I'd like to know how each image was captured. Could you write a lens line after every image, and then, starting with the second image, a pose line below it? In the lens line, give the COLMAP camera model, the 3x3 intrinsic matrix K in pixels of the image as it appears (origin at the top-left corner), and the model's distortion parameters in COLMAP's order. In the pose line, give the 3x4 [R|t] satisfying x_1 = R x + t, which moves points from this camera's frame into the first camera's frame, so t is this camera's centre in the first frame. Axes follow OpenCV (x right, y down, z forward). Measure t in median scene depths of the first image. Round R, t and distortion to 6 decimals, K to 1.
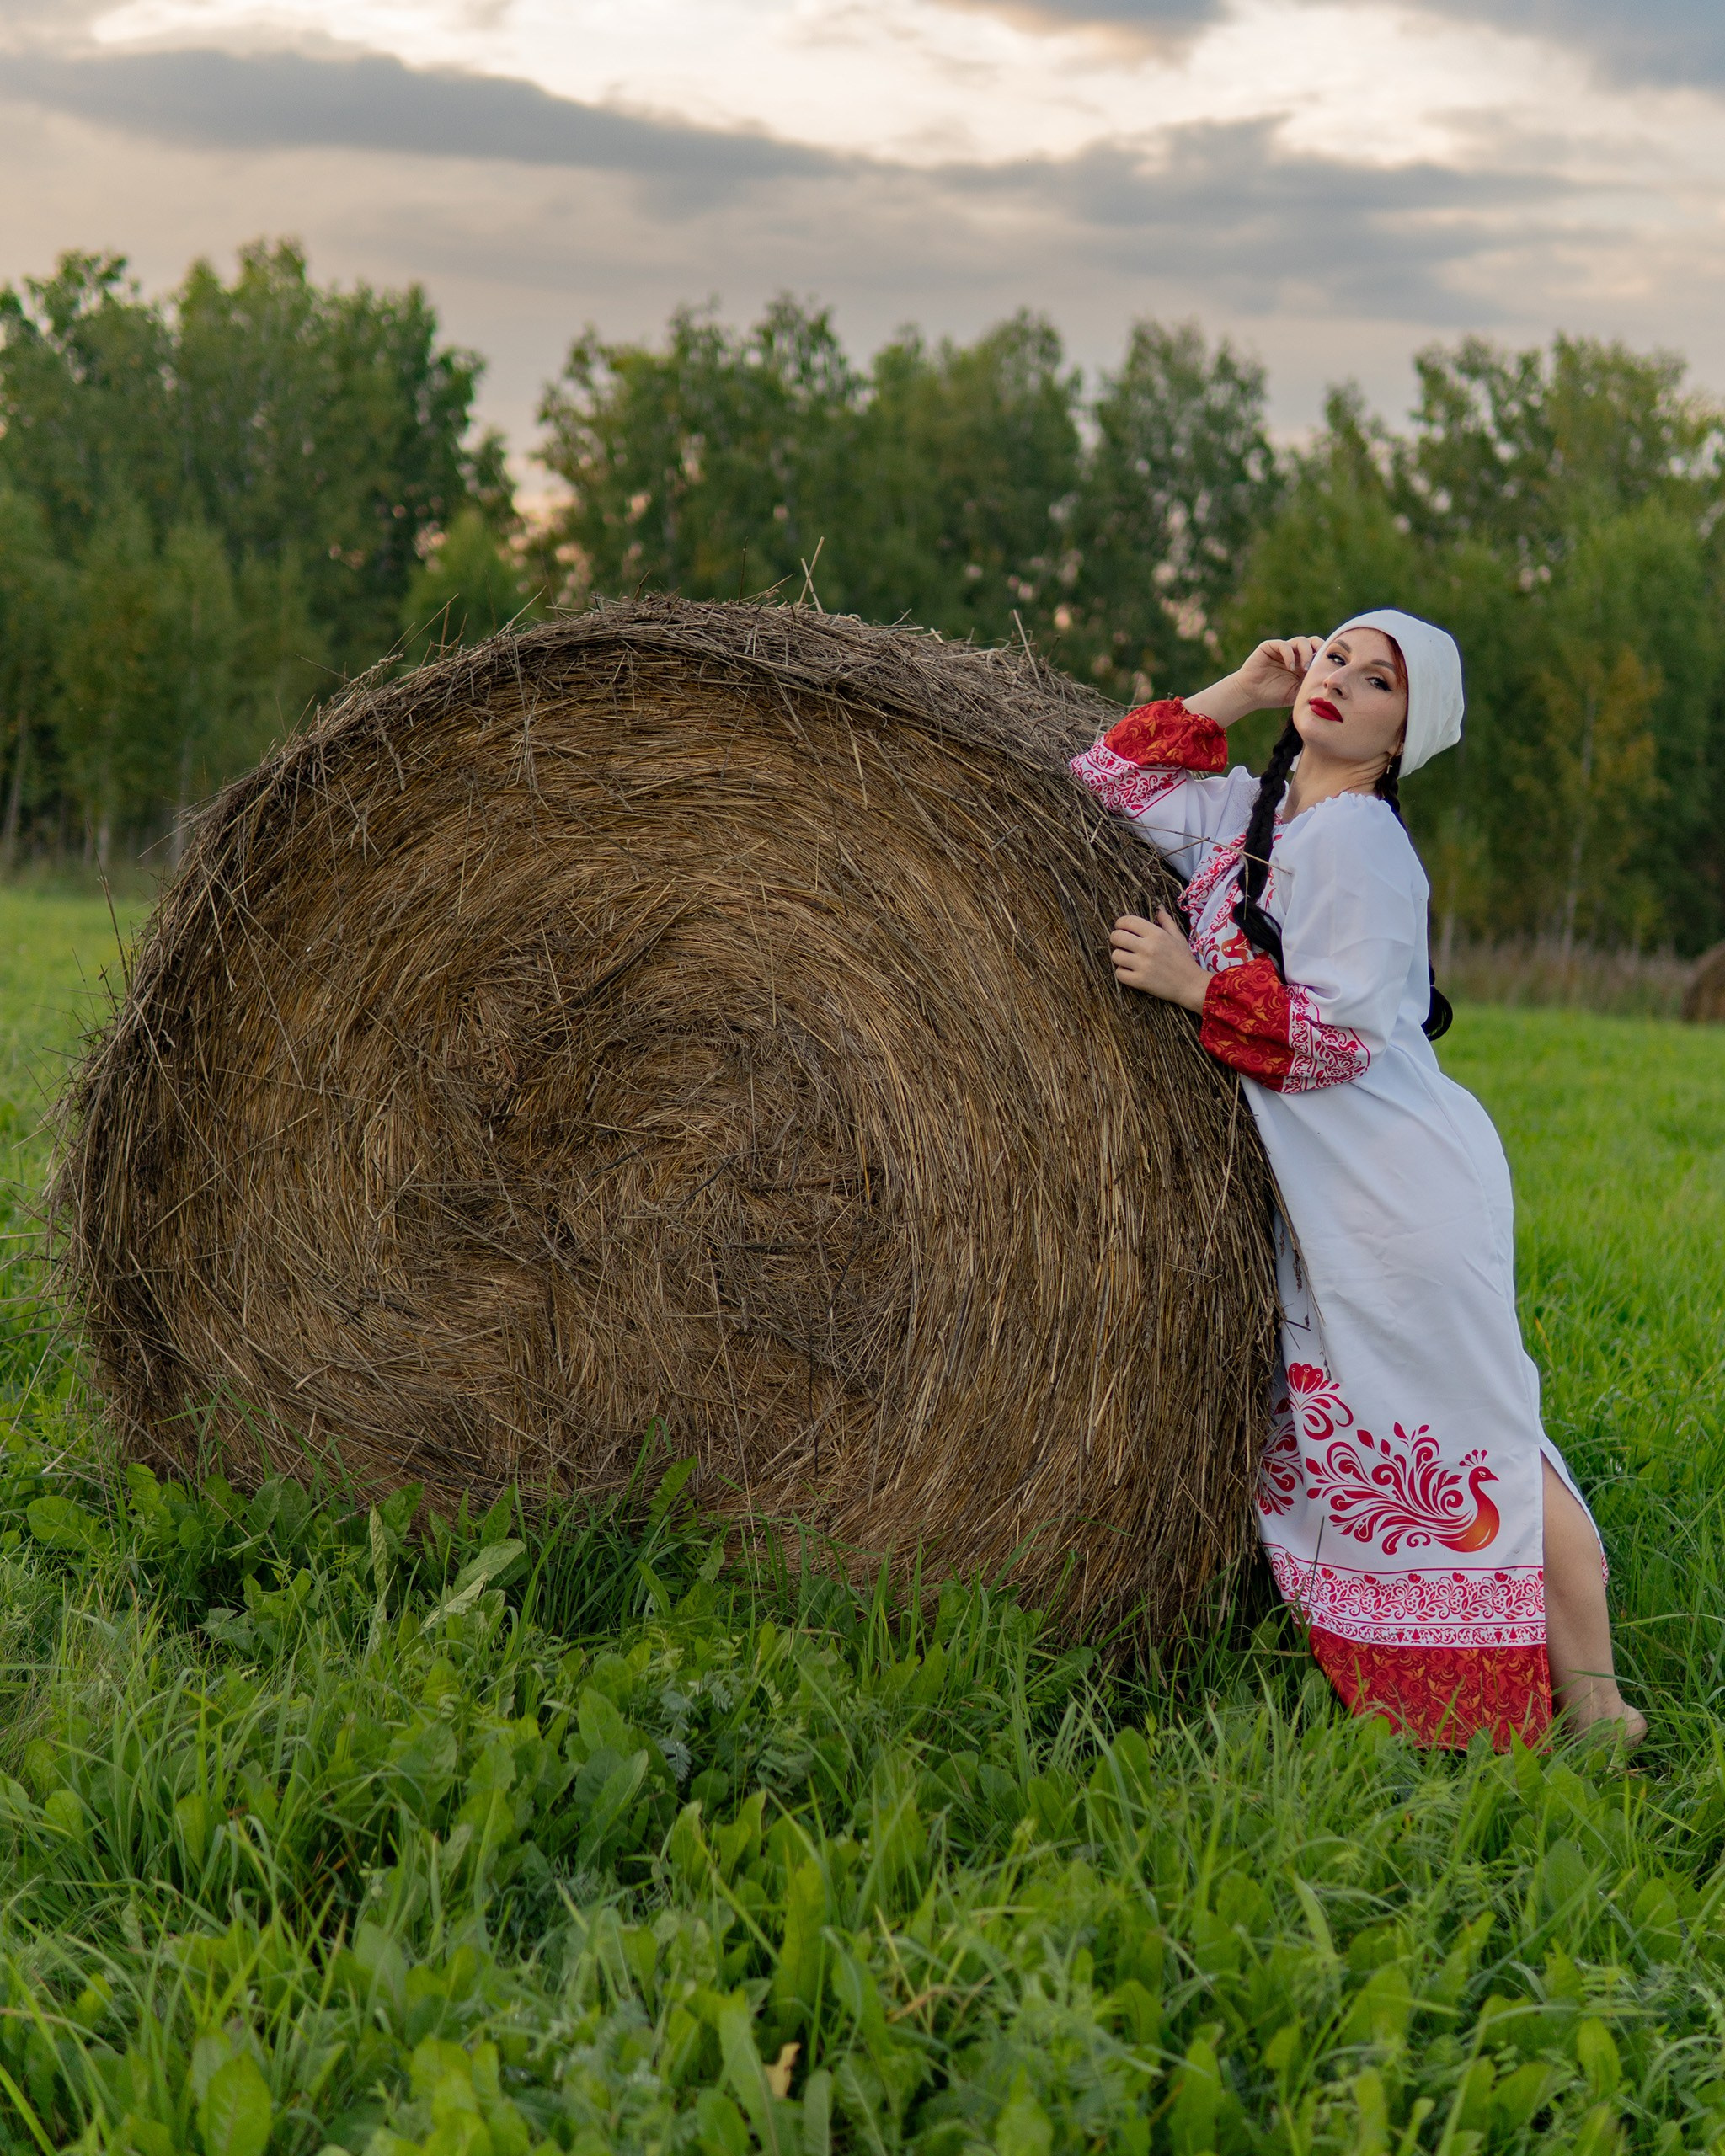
lens RADIAL K [[3414.8, 0, 871.6], [0, 3414.8, 1123.5], [0, 0, 1]] dist [0.044706, 0.203440]
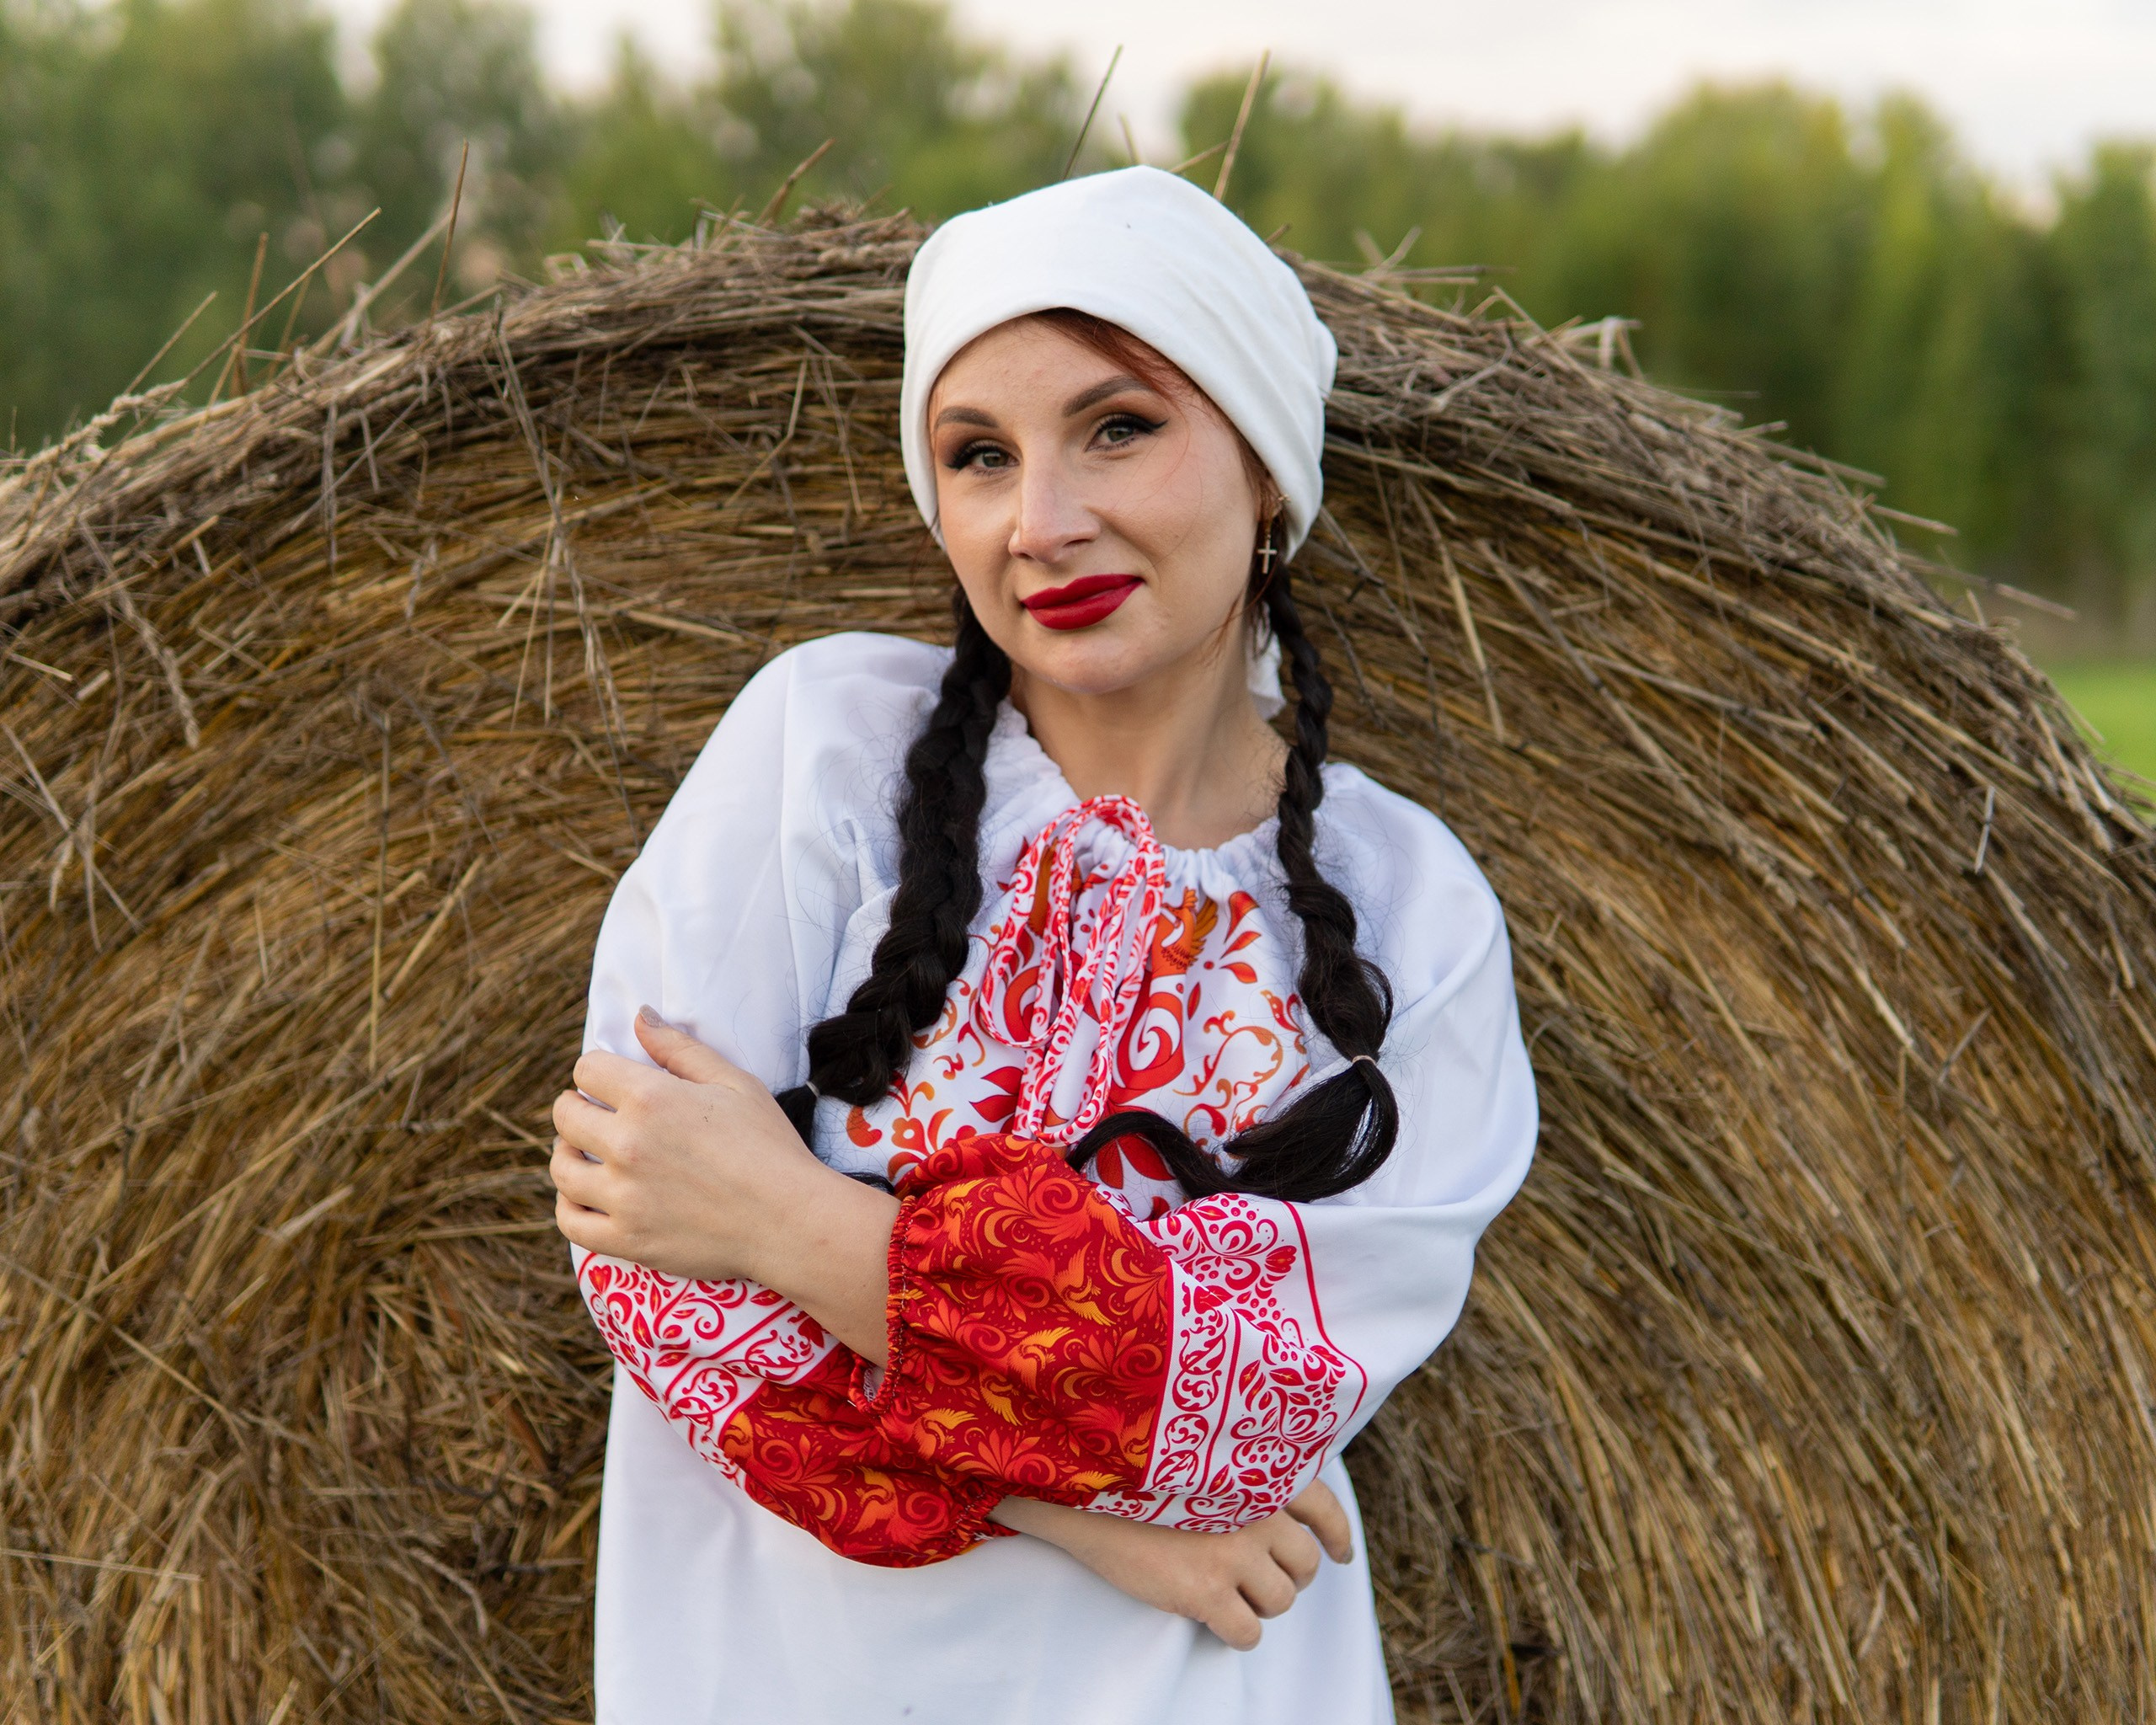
lens RADIAL K [[3438.2, 0, 1095.7], [0, 3438.2, 862.1], [0, 0, 1]] dist [0.055762, 0.107128]
pose [[0.961835, -0.070401, 0.264420, -0.142394], [0.063955, 0.997410, 0.032921, -0.090658], [-0.266052, -0.014753, 0.963846, 0.609842]]
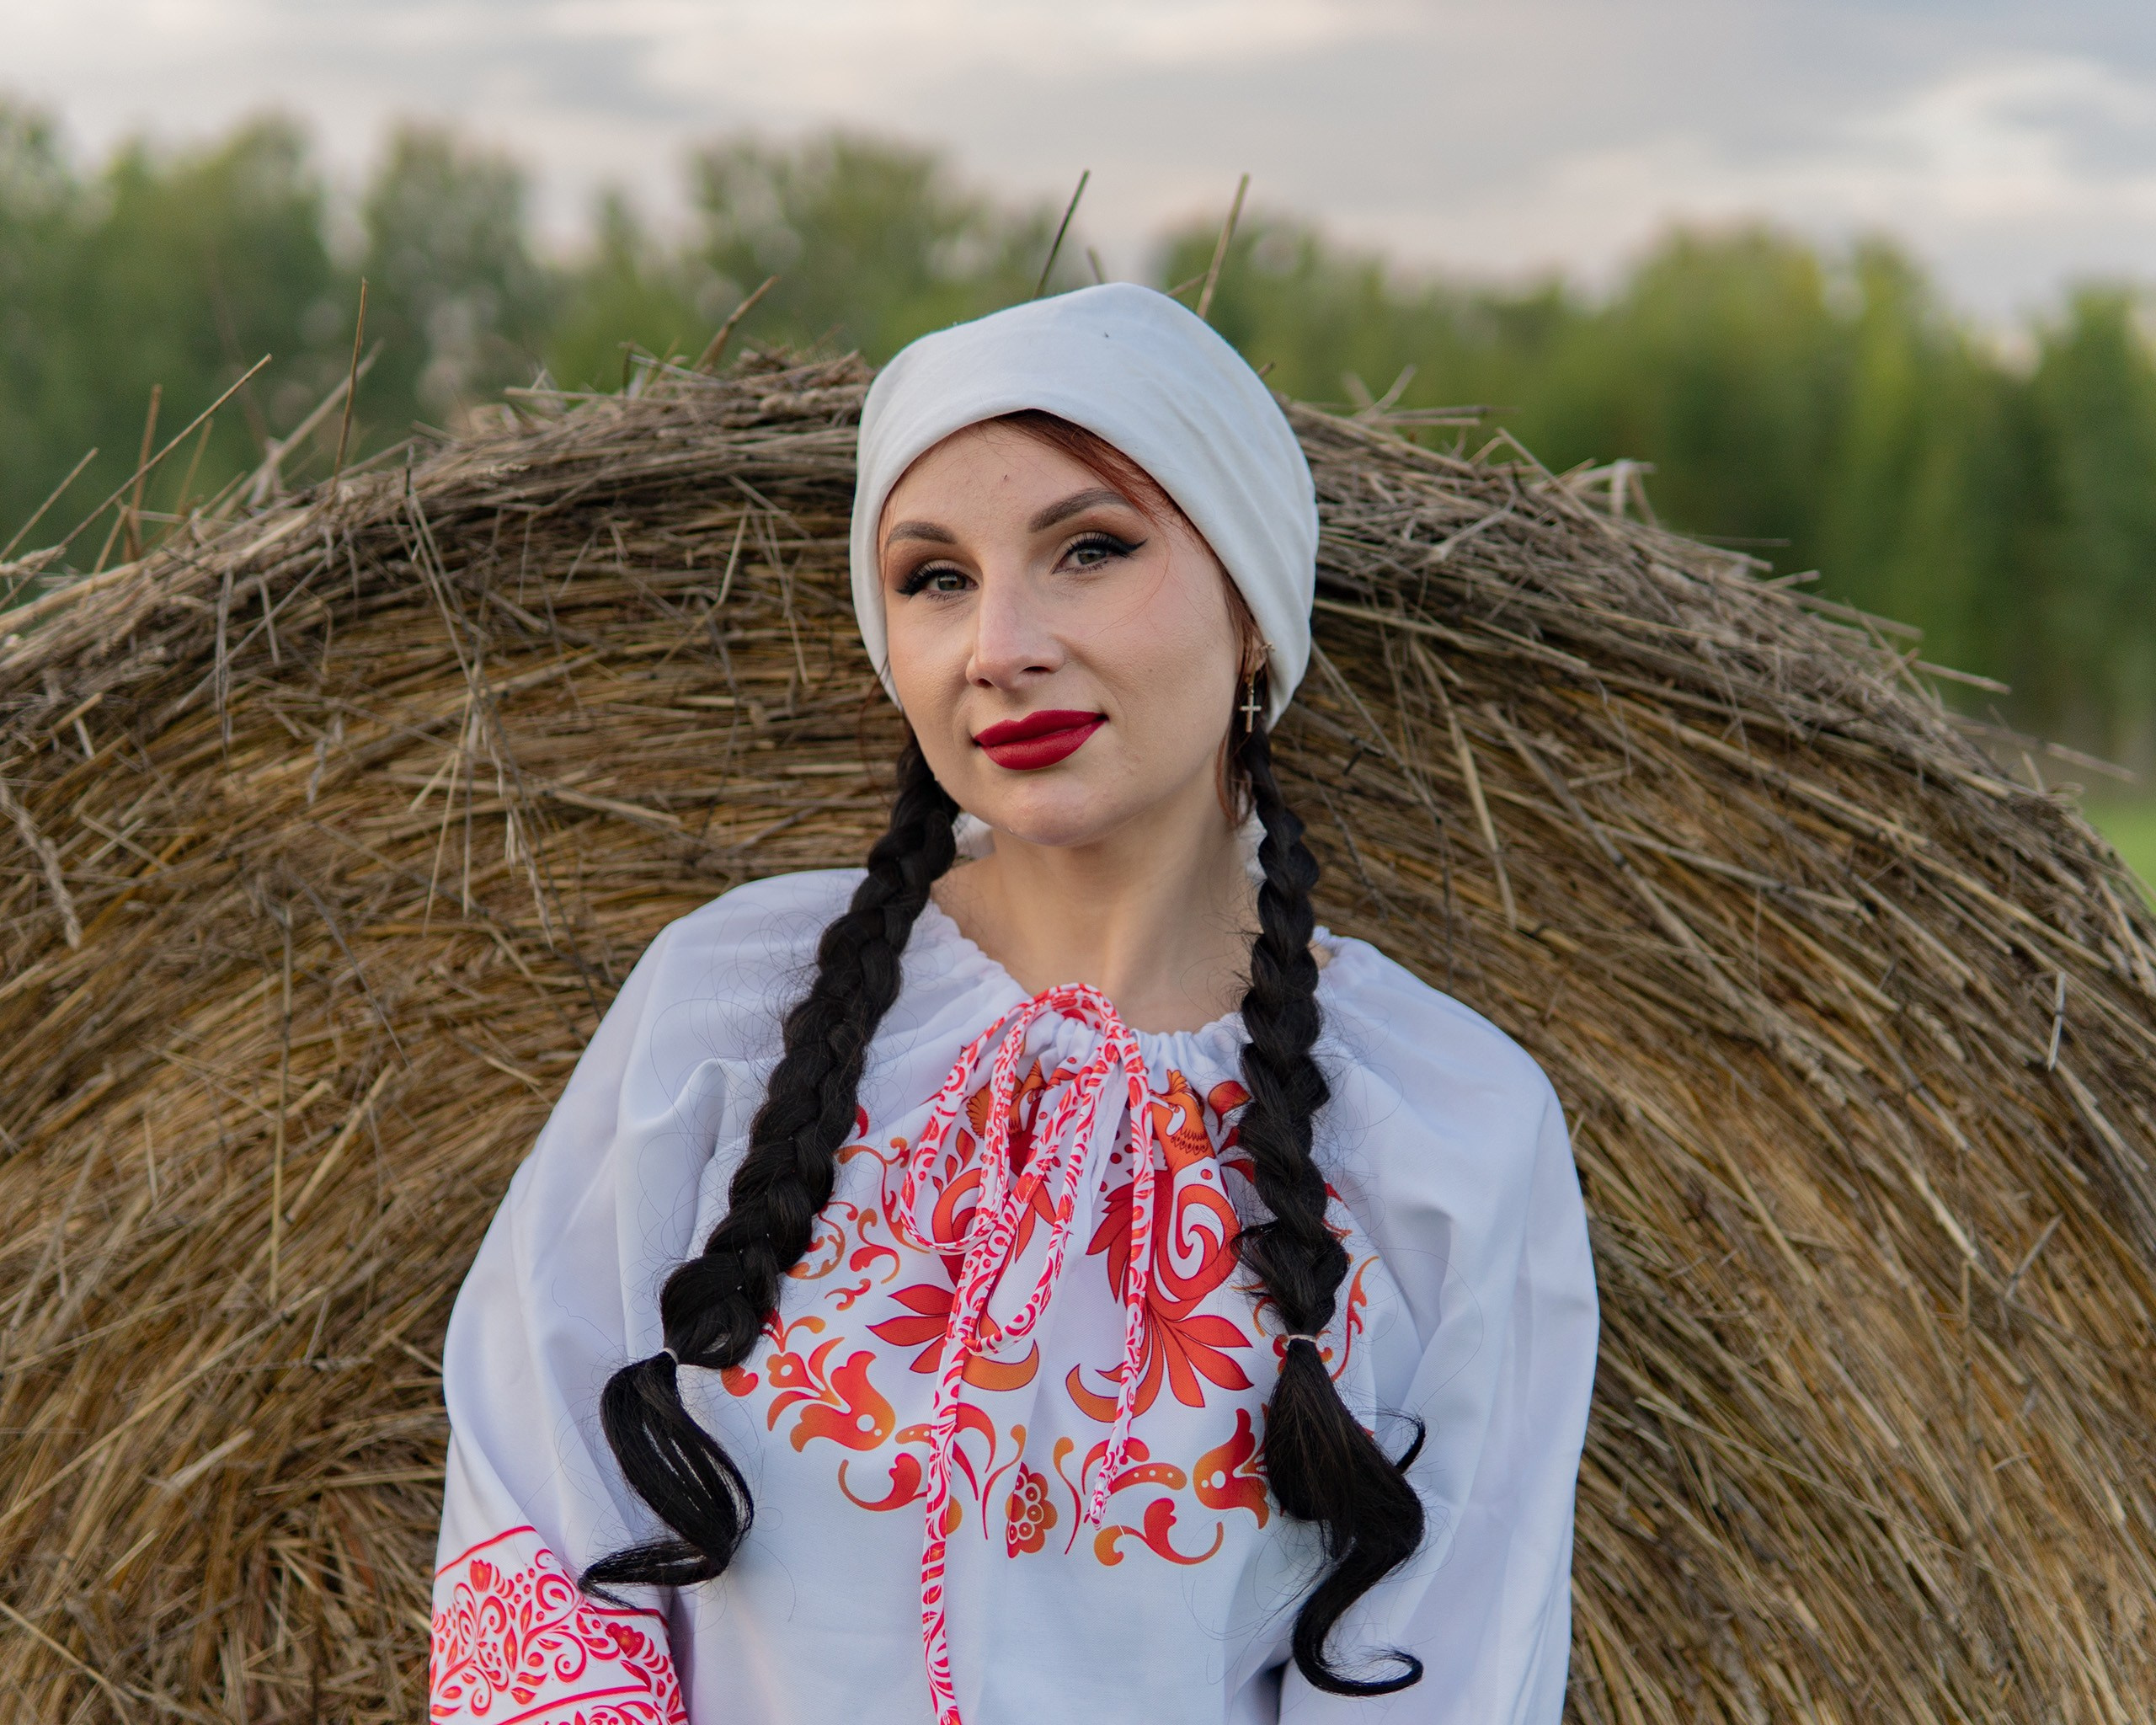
lens RADIAL K [[3414.8, 0, 1078.0], [0, 3414.8, 862.5], [0, 0, 1]] dist [0.044706, 0.203440]
pose [[0.961322, -0.069709, 0.266460, -0.131085], [0.074977, 0.997139, -0.009633, -0.094693], [-0.265026, 0.029239, 0.963798, 0.644874]]
